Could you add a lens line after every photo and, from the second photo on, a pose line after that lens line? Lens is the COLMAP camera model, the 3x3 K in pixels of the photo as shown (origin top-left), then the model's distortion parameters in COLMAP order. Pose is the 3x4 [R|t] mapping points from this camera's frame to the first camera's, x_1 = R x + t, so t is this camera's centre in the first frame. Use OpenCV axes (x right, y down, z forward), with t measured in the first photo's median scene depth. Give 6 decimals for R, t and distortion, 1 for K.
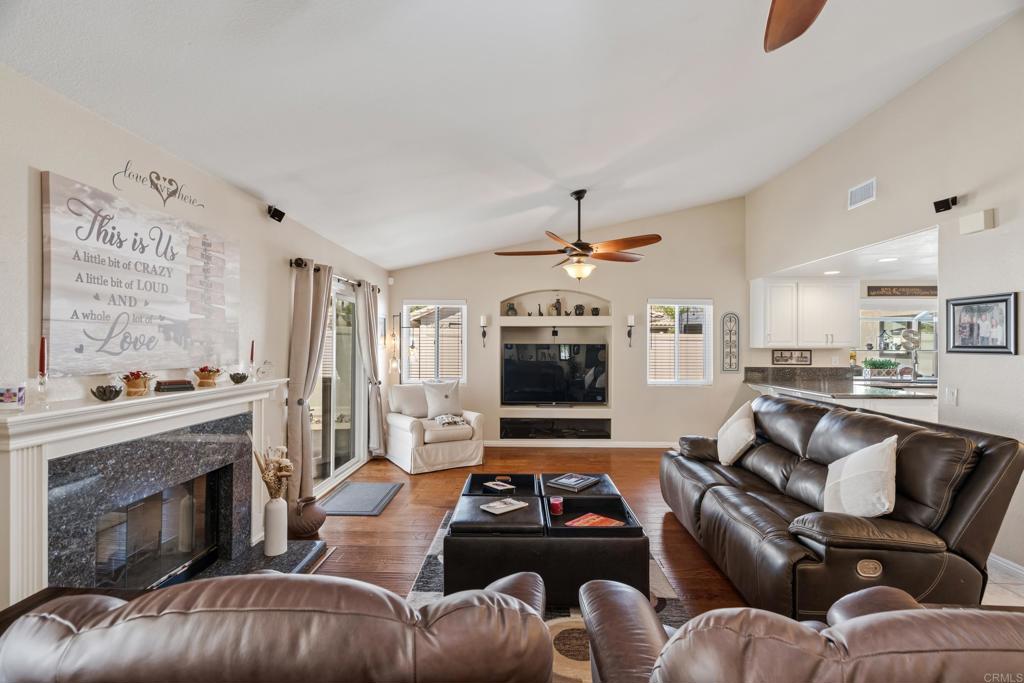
lens RADIAL K [[469.9, 0, 506.3], [0, 469.9, 339.4], [0, 0, 1]] dist [0.000799, 0.001896]
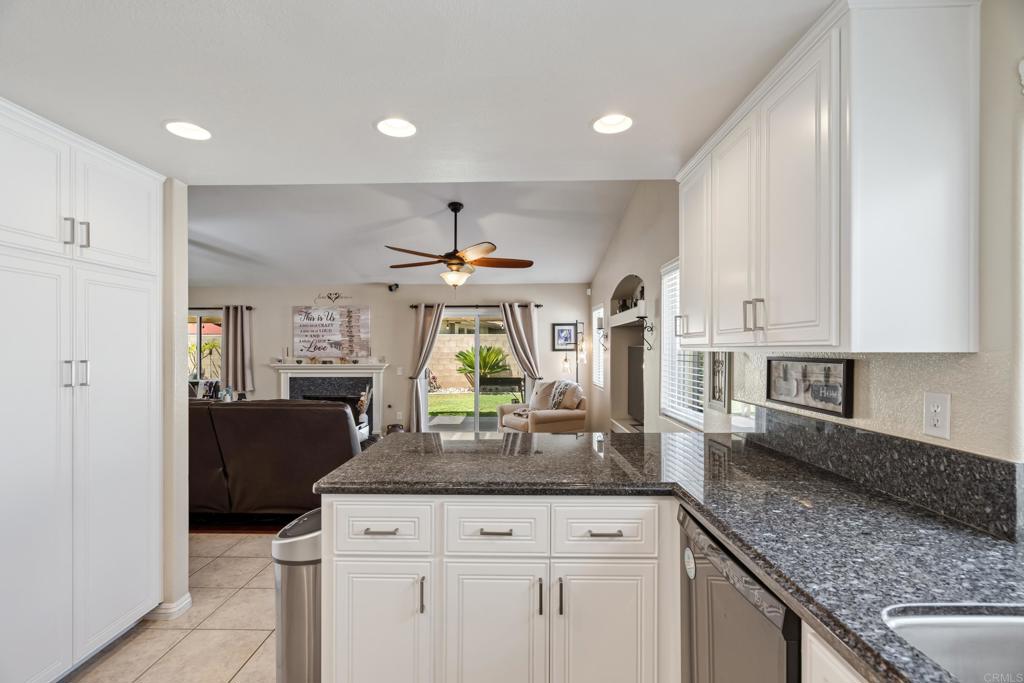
lens RADIAL K [[469.9, 0, 512.7], [0, 469.9, 349.8], [0, 0, 1]] dist [0.000799, 0.001896]
pose [[0.021887, -0.002981, -0.999756, 1.066350], [0.012801, 0.999914, -0.002701, 0.018451], [0.999679, -0.012739, 0.021923, 0.957427]]
